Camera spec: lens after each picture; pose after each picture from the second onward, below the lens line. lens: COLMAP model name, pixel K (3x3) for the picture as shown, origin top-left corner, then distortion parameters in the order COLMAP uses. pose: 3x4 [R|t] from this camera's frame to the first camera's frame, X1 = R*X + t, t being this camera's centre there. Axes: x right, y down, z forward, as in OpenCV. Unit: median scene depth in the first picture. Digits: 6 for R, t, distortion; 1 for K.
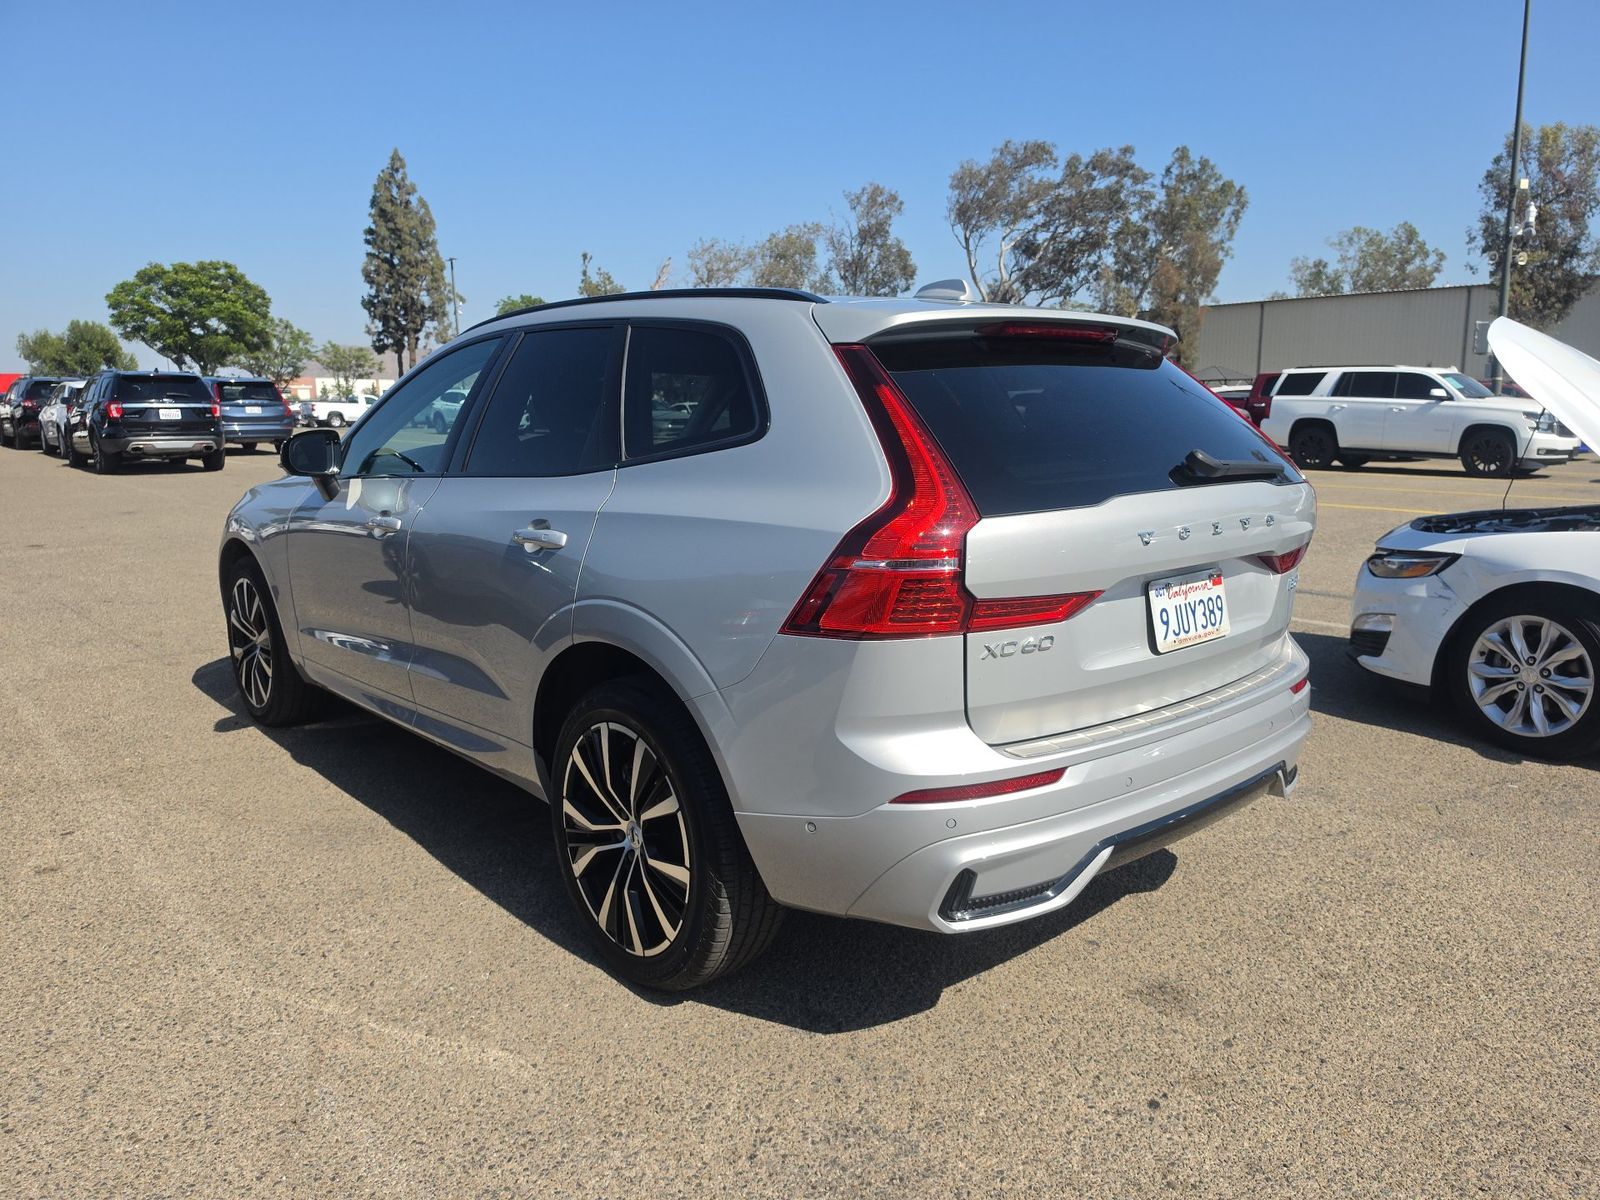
lens RADIAL K [[1119.4, 0, 806.0], [0, 1119.4, 601.6], [0, 0, 1]] dist [0.011760, -0.002334]
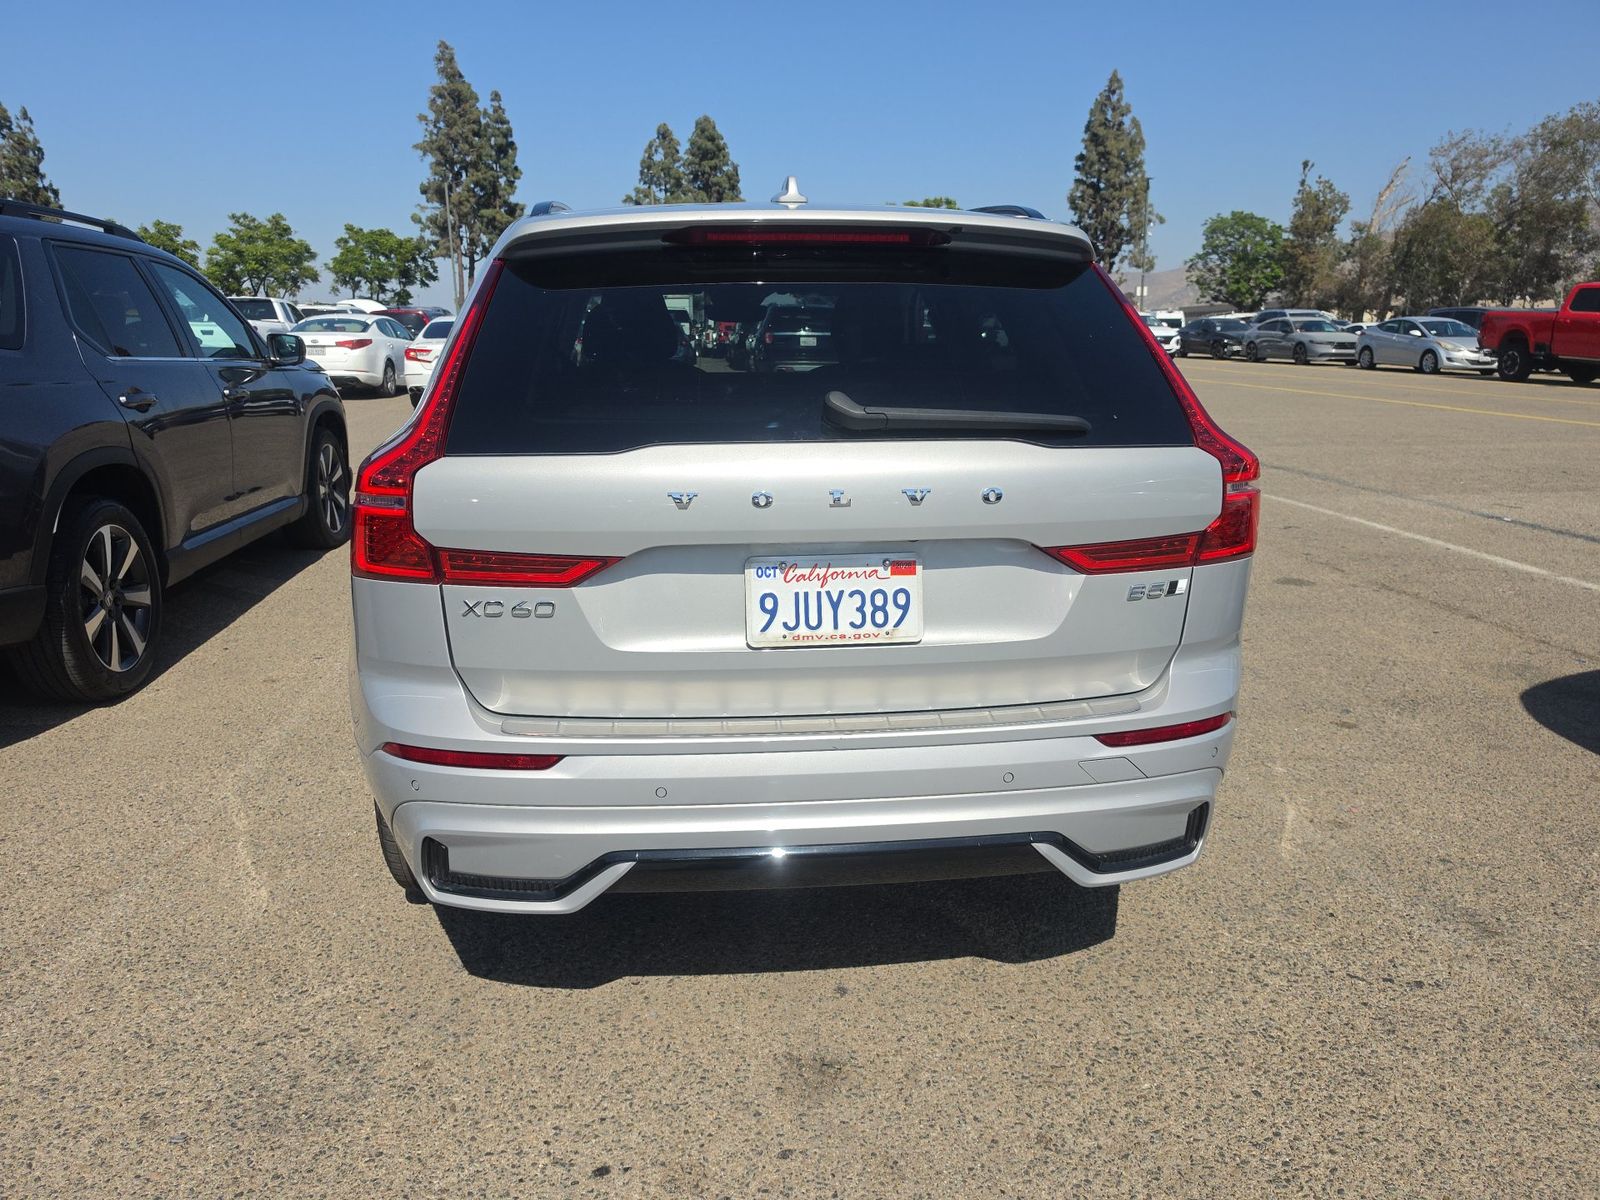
lens RADIAL K [[1104.8, 0, 768.1], [0, 1104.8, 597.9], [0, 0, 1]] dist [0.022480, -0.019973]
pose [[0.809160, 0.140661, -0.570504, 0.167106], [-0.104156, 0.989884, 0.096335, -0.014214], [0.578284, -0.018529, 0.815625, 0.081570]]
